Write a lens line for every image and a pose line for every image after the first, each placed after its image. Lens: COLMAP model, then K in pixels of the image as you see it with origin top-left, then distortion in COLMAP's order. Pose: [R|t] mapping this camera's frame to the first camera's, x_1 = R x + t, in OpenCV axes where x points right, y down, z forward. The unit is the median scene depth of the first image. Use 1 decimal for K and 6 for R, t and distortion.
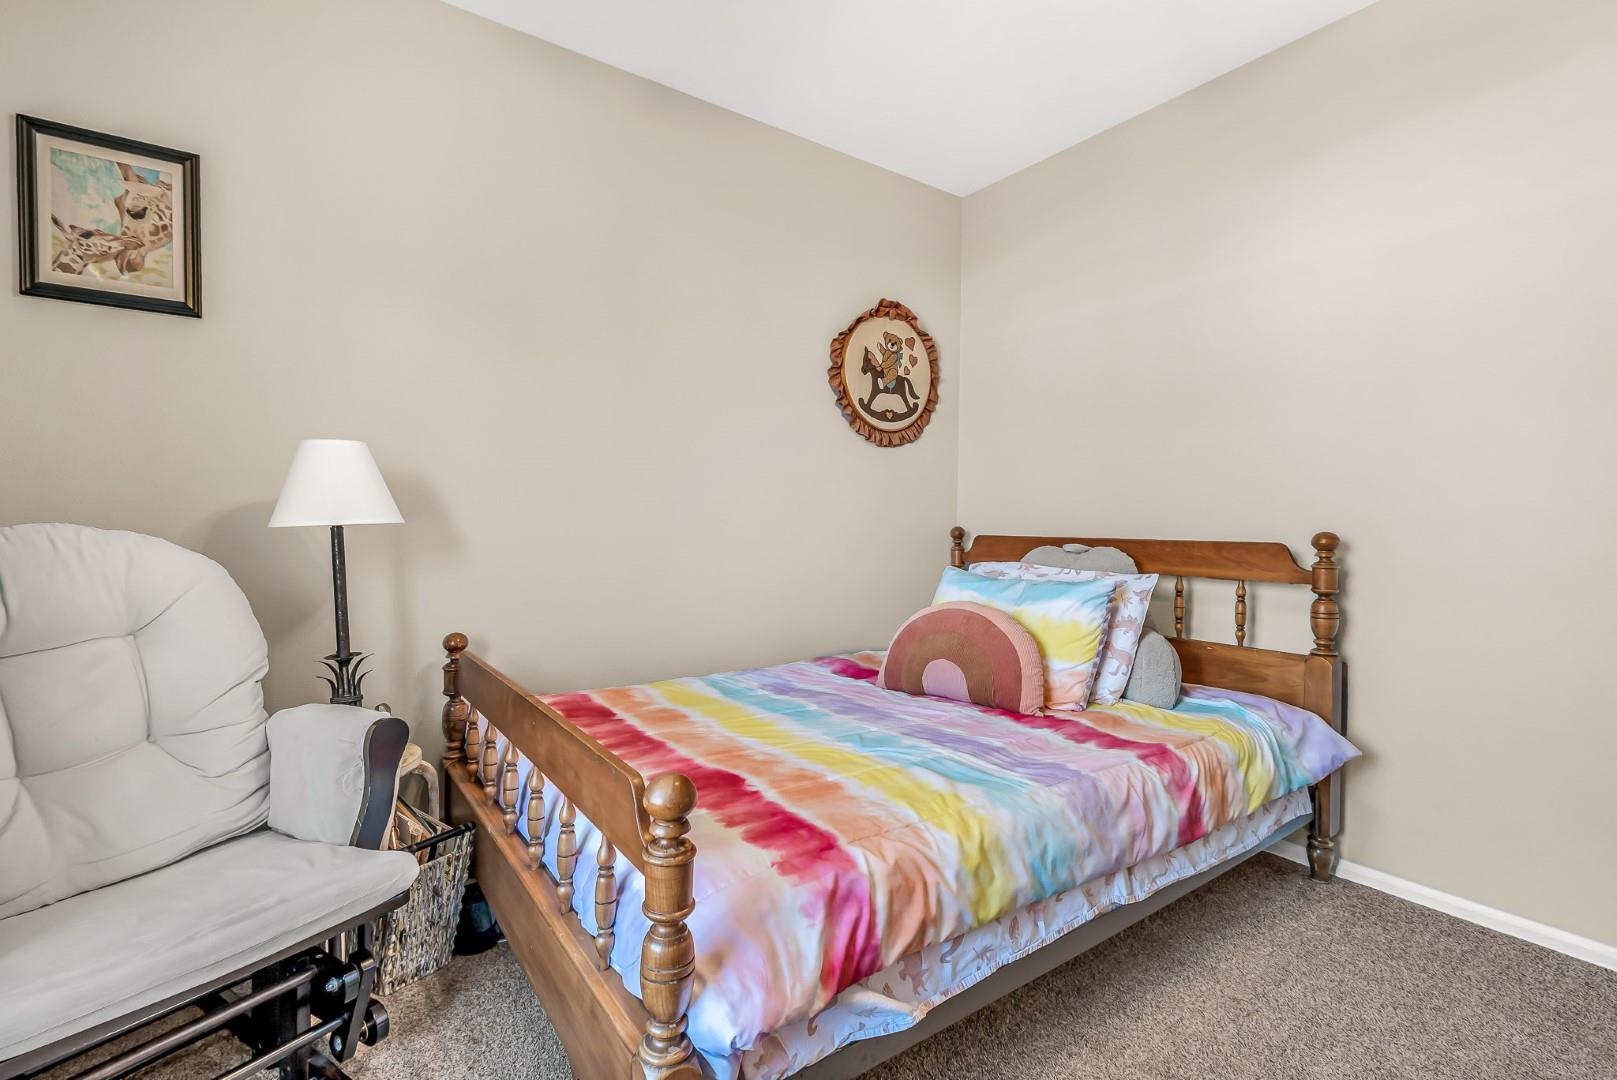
lens RADIAL K [[730.5, 0, 805.5], [0, 730.5, 537.2], [0, 0, 1]] dist [0.010463, -0.001637]
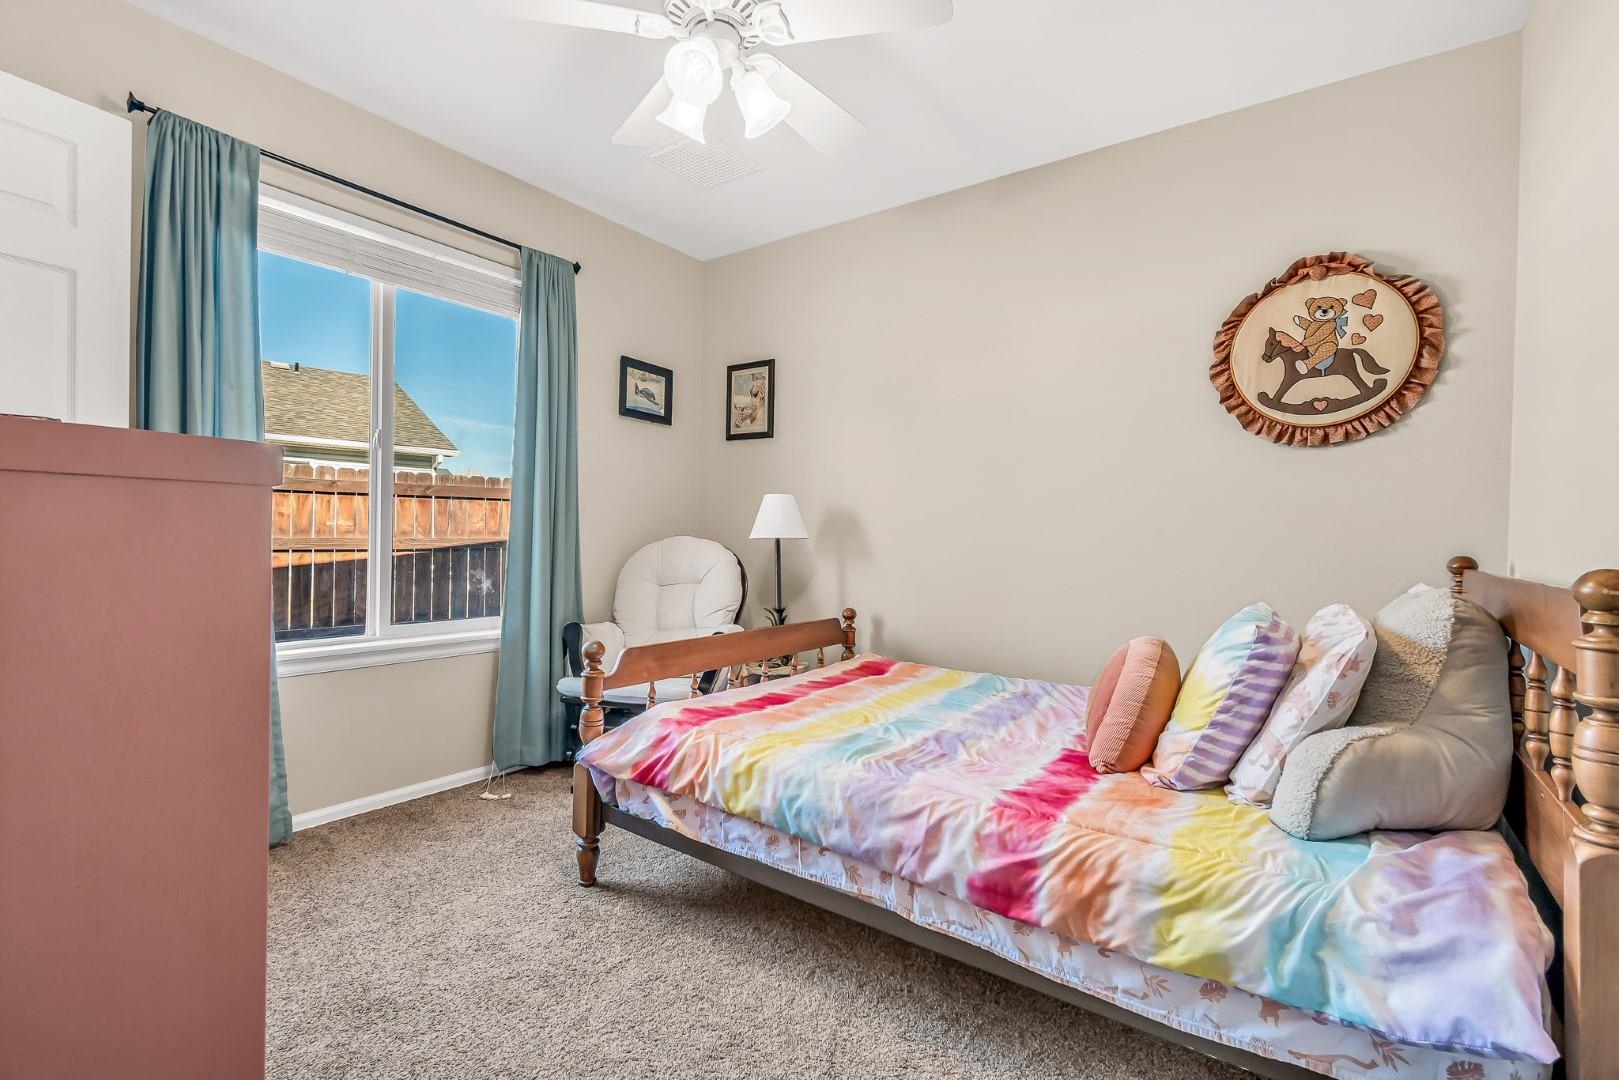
lens RADIAL K [[732.5, 0, 809.6], [0, 732.5, 535.6], [0, 0, 1]] dist [0.004952, -0.000332]
pose [[0.322806, 0.001194, -0.946464, 0.679931], [-0.039606, 0.999140, -0.012248, -0.001995], [0.945636, 0.041439, 0.322576, 0.268487]]
